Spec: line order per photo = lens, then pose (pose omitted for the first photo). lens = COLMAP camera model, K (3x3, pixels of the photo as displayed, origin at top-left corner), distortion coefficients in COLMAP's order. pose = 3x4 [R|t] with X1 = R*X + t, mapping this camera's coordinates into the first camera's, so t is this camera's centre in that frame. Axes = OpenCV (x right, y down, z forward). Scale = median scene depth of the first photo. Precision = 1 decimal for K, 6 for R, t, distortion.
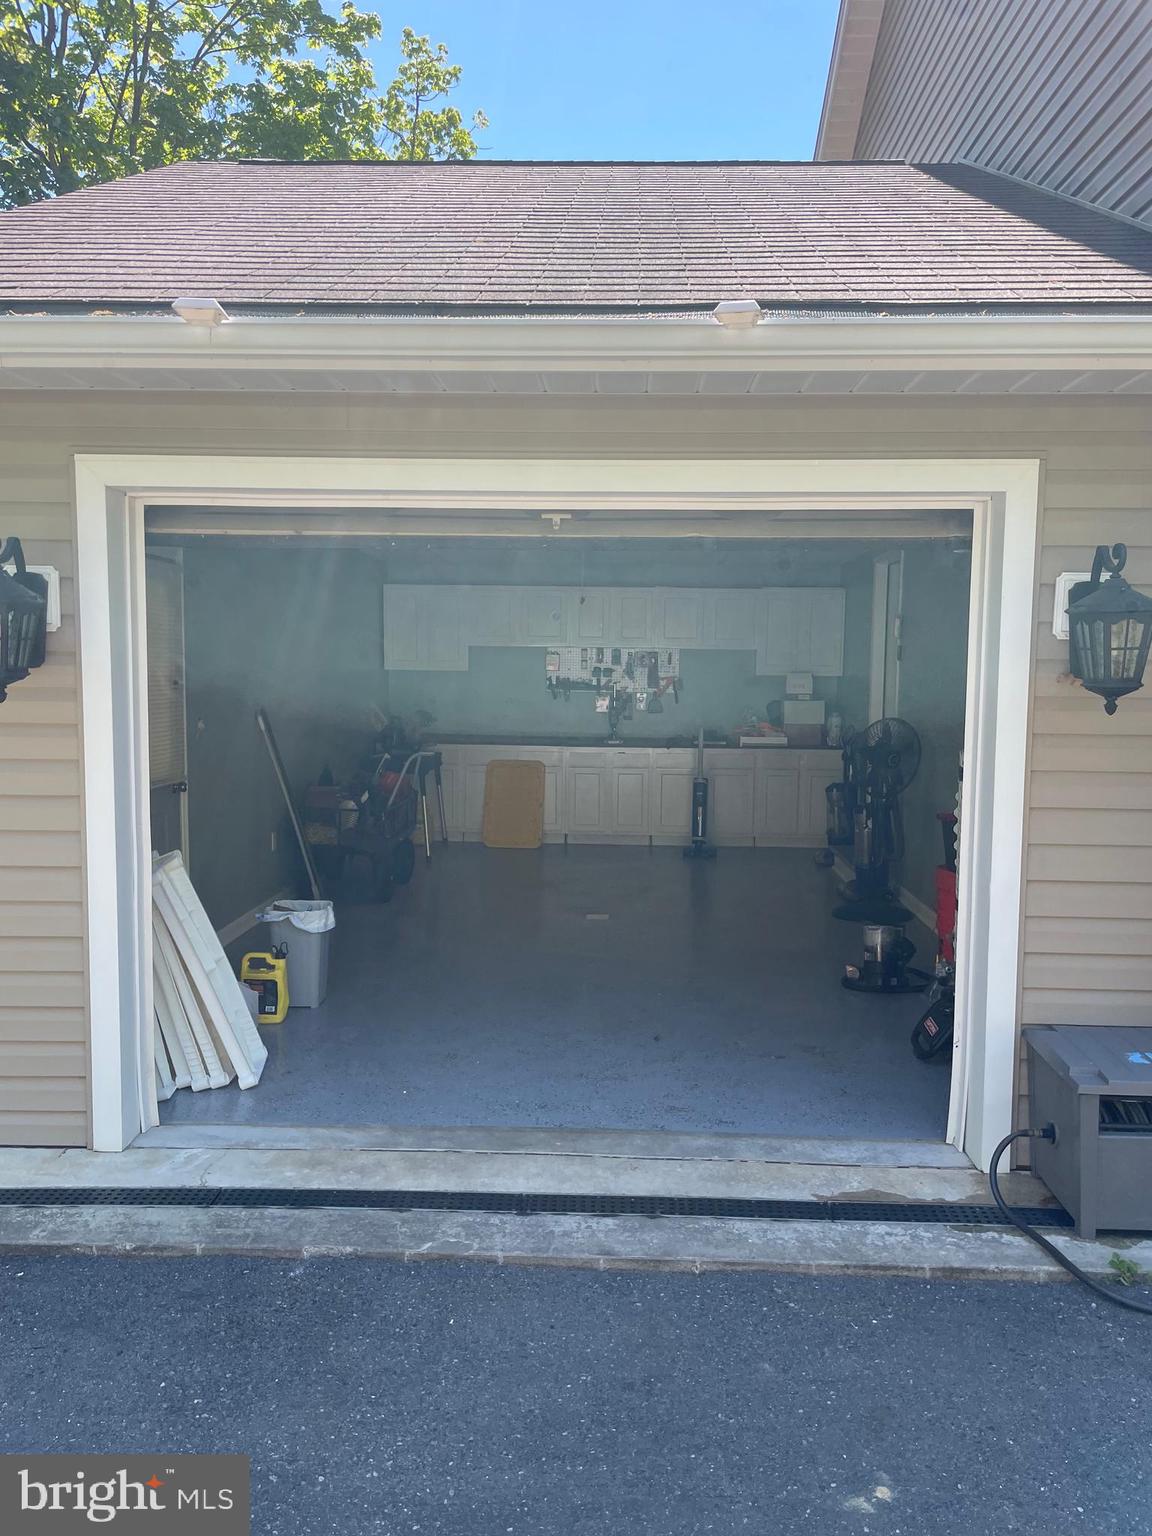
lens RADIAL K [[1163.9, 0, 576.0], [0, 1163.9, 768.0], [0, 0, 1]] dist [0.083420, -0.120273]
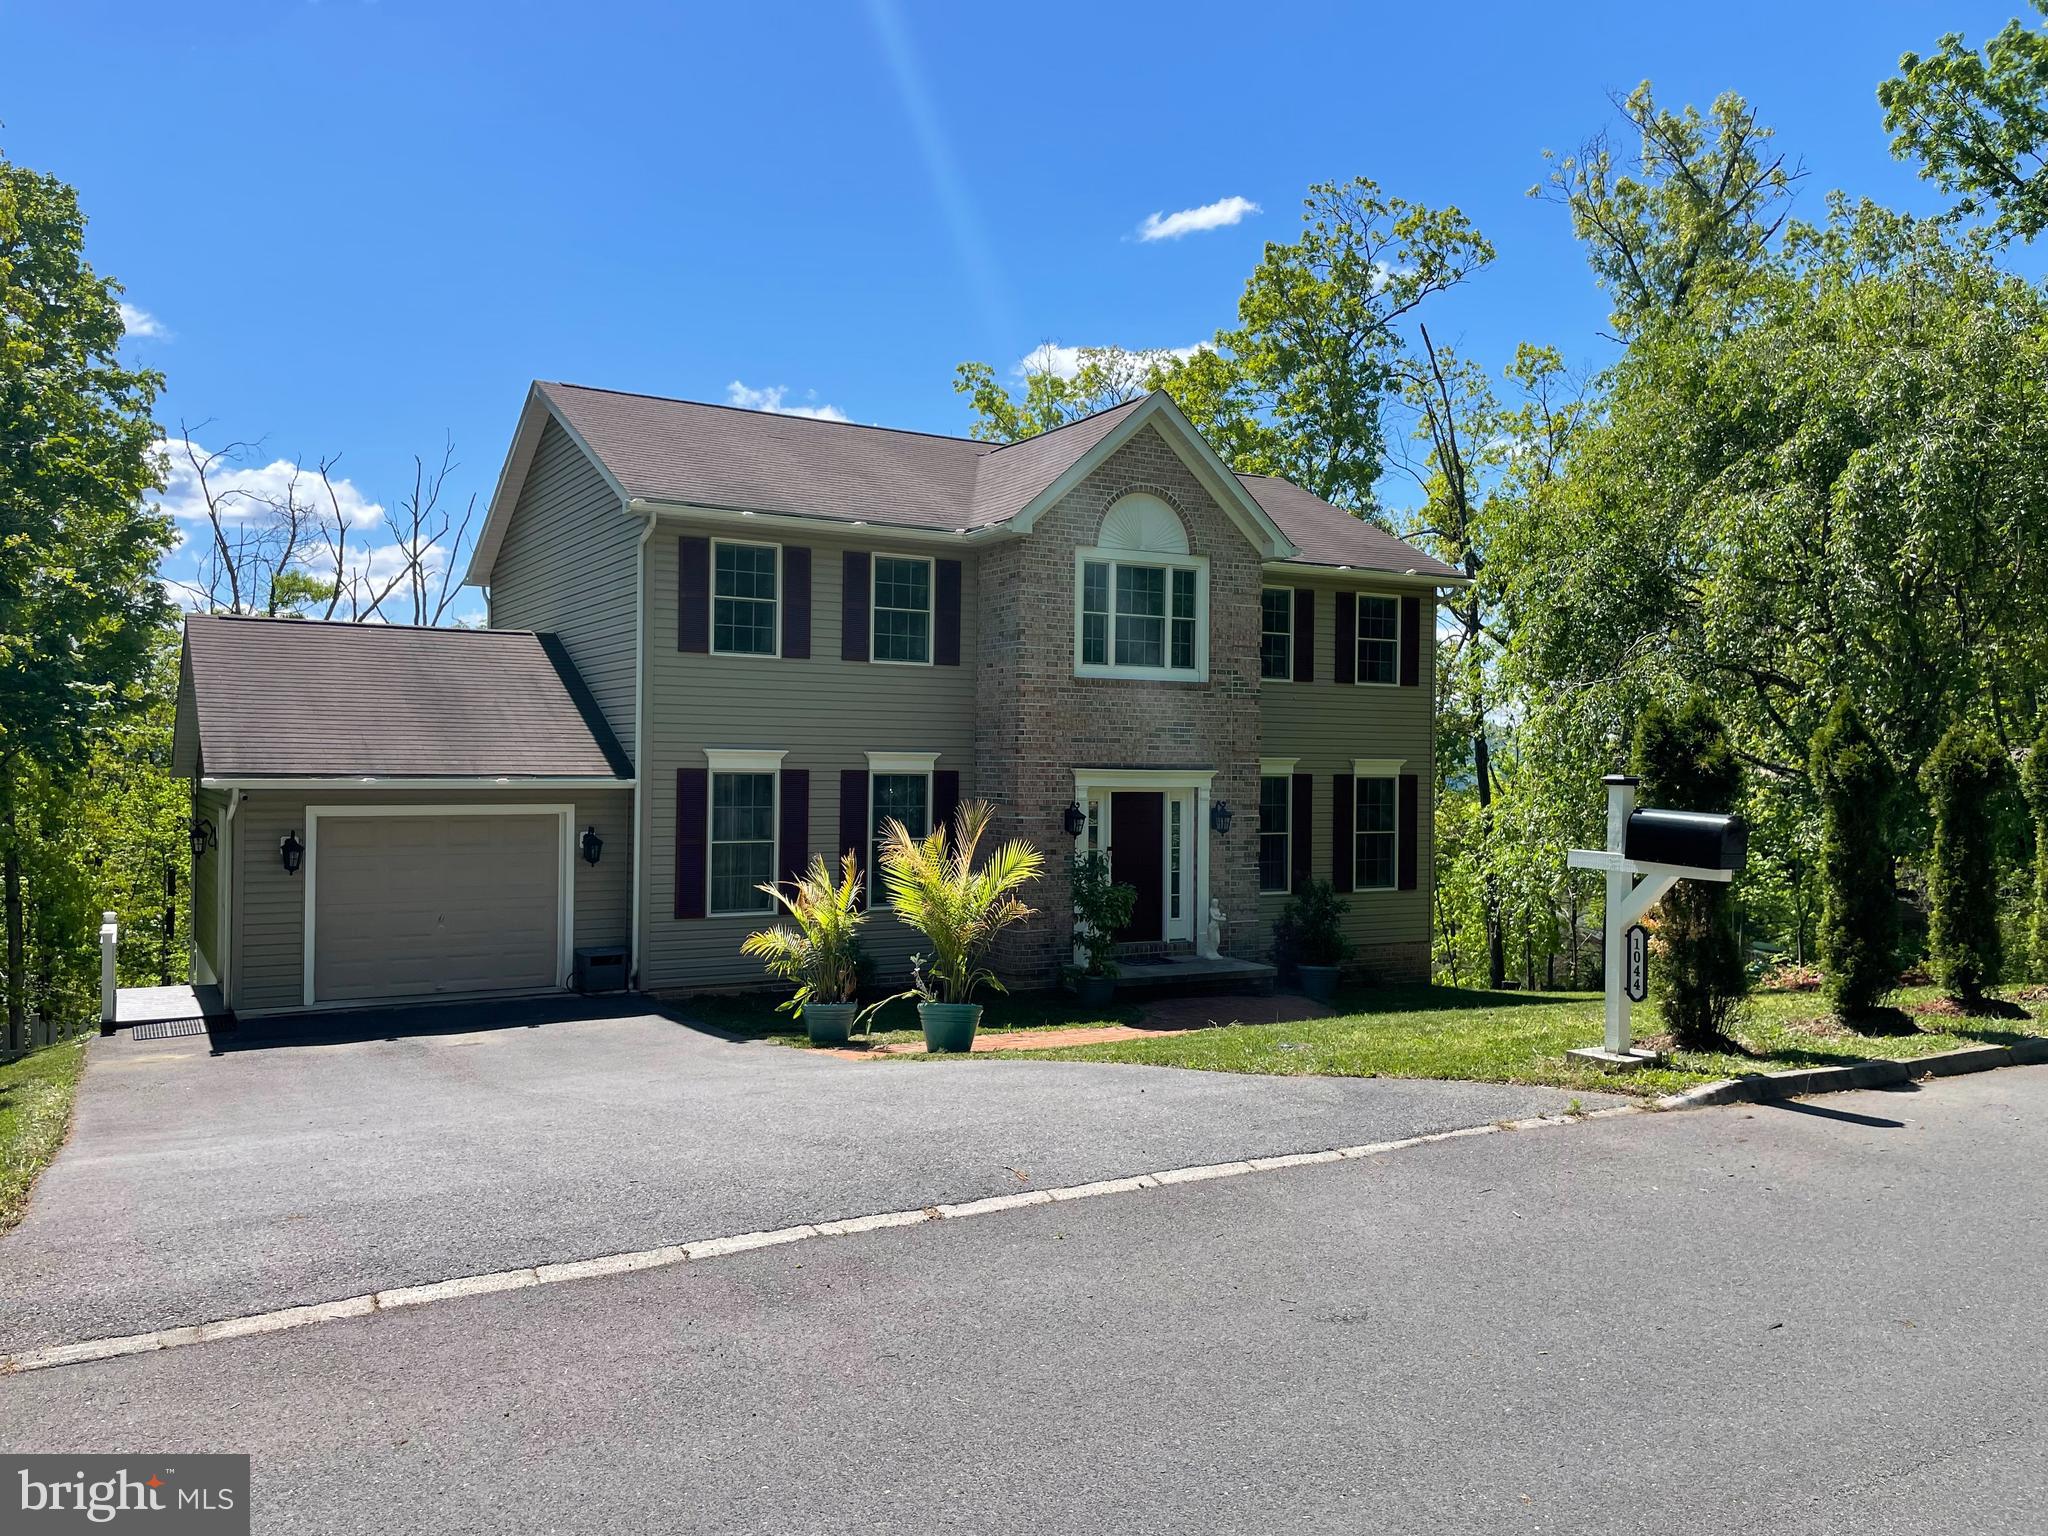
lens RADIAL K [[1545.6, 0, 971.1], [0, 1545.6, 775.0], [0, 0, 1]] dist [0.080283, -0.116045]
pose [[0.843328, -0.000792, 0.537398, -1.168616], [0.043649, 0.996796, -0.067028, 0.043825], [-0.535623, 0.079984, 0.840661, -3.738361]]
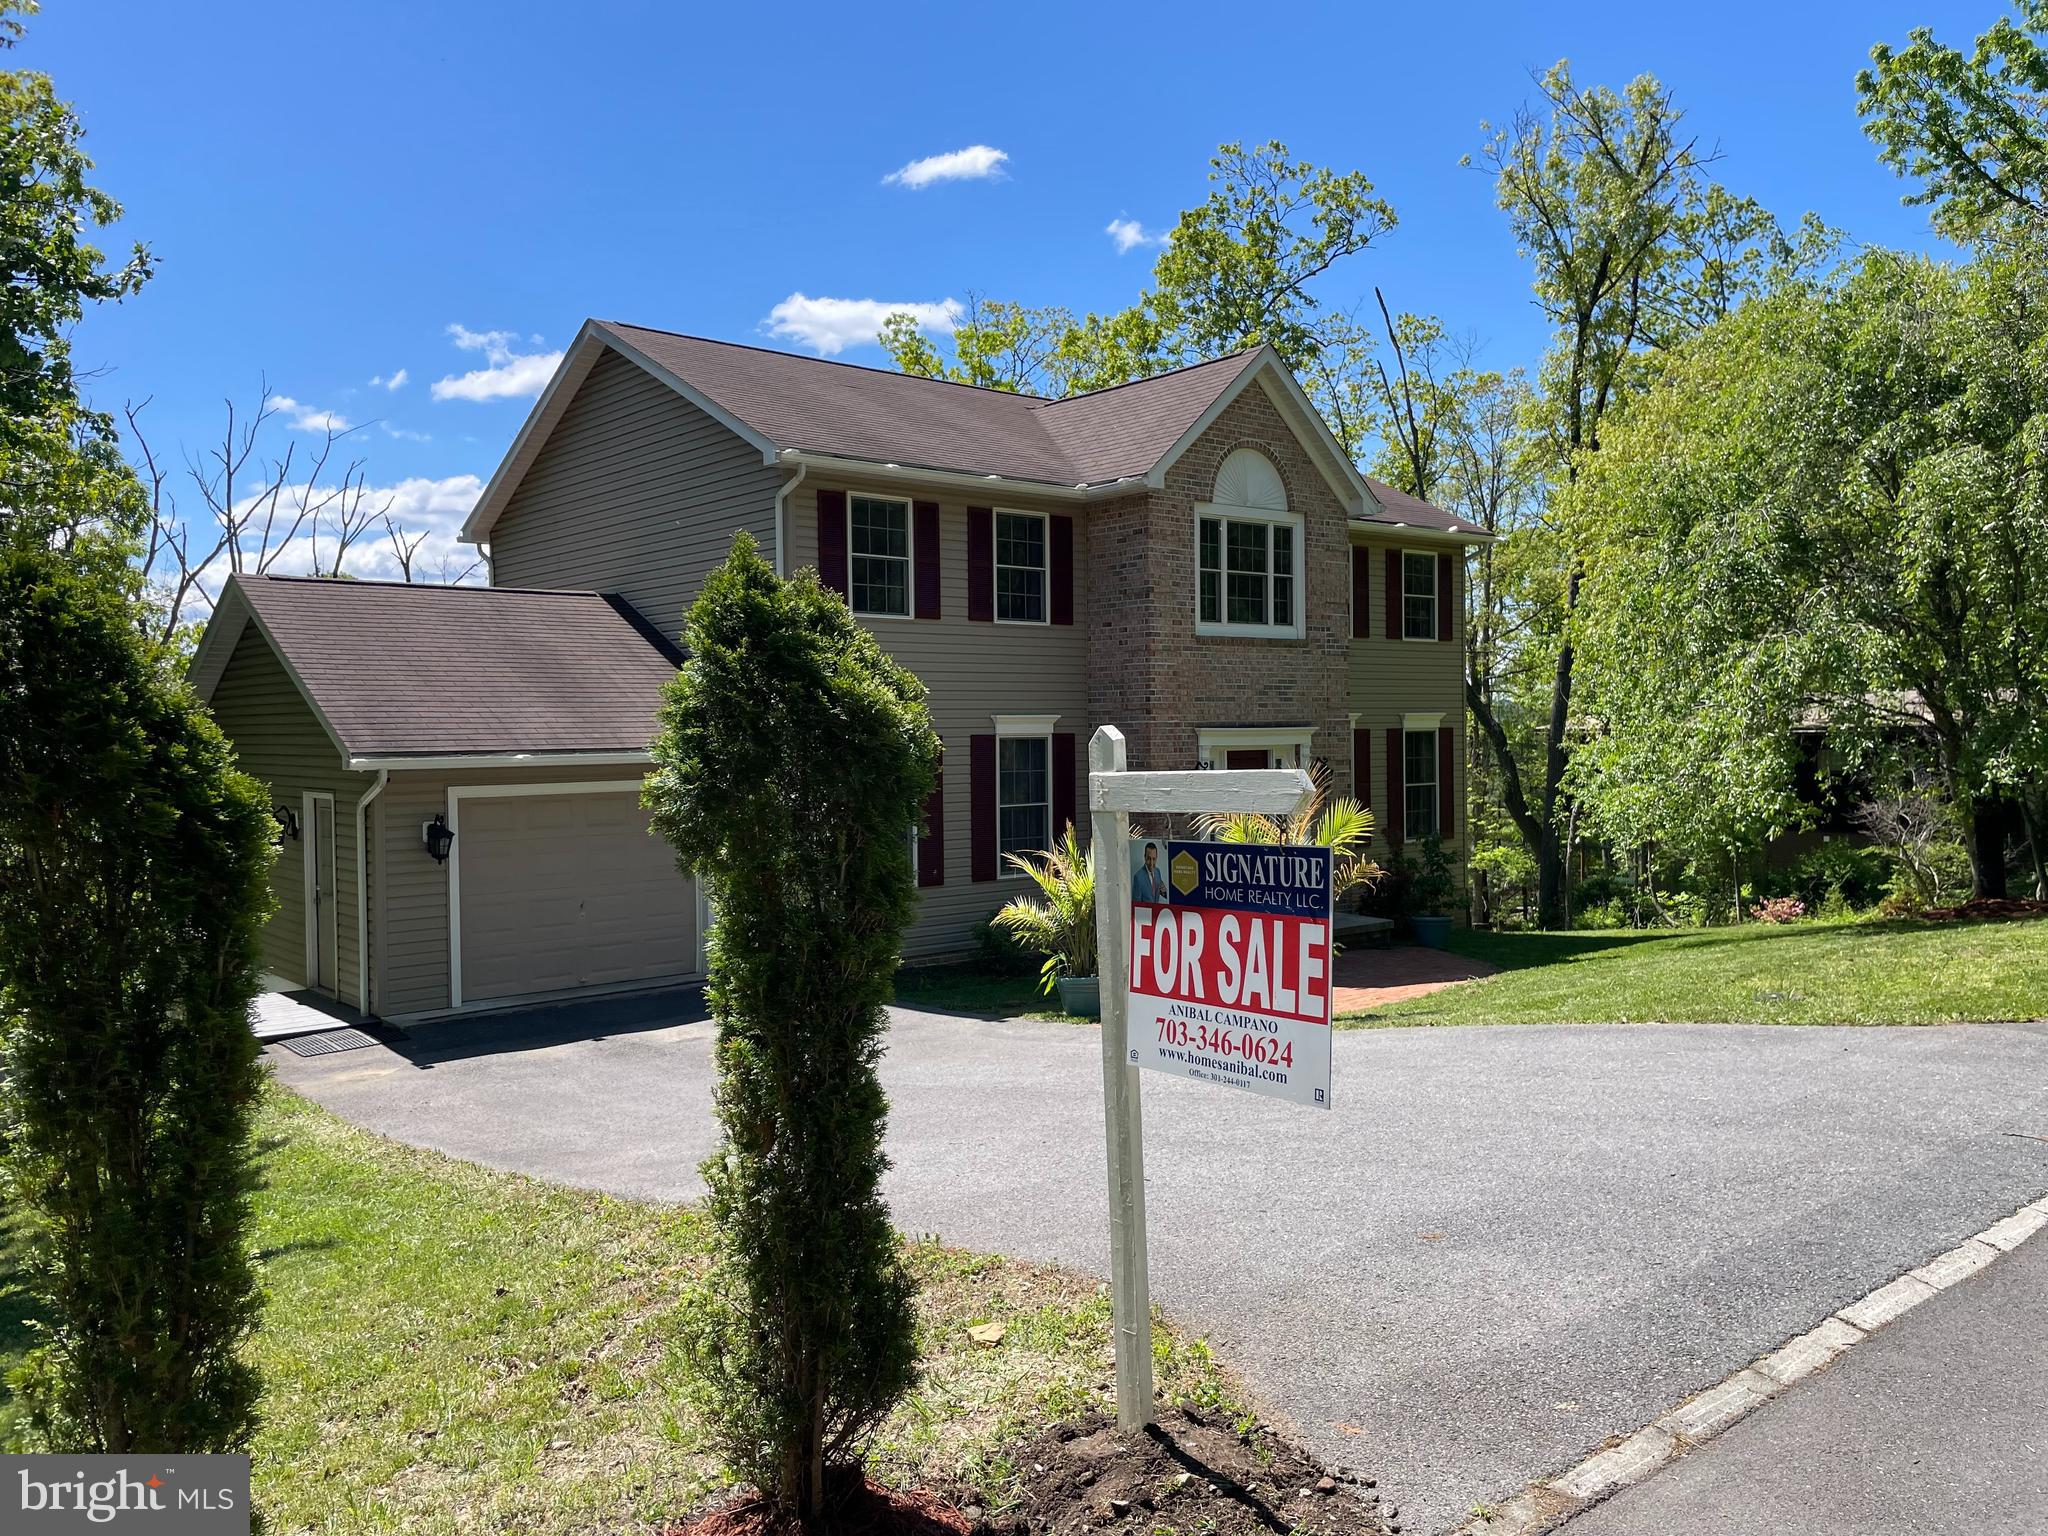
lens RADIAL K [[1551.8, 0, 1019.7], [0, 1551.8, 766.2], [0, 0, 1]] dist [0.083420, -0.120273]
pose [[0.732948, -0.031775, 0.679542, -2.008500], [0.077421, 0.996315, -0.036919, -0.038621], [-0.675864, 0.079671, 0.732707, -2.942771]]
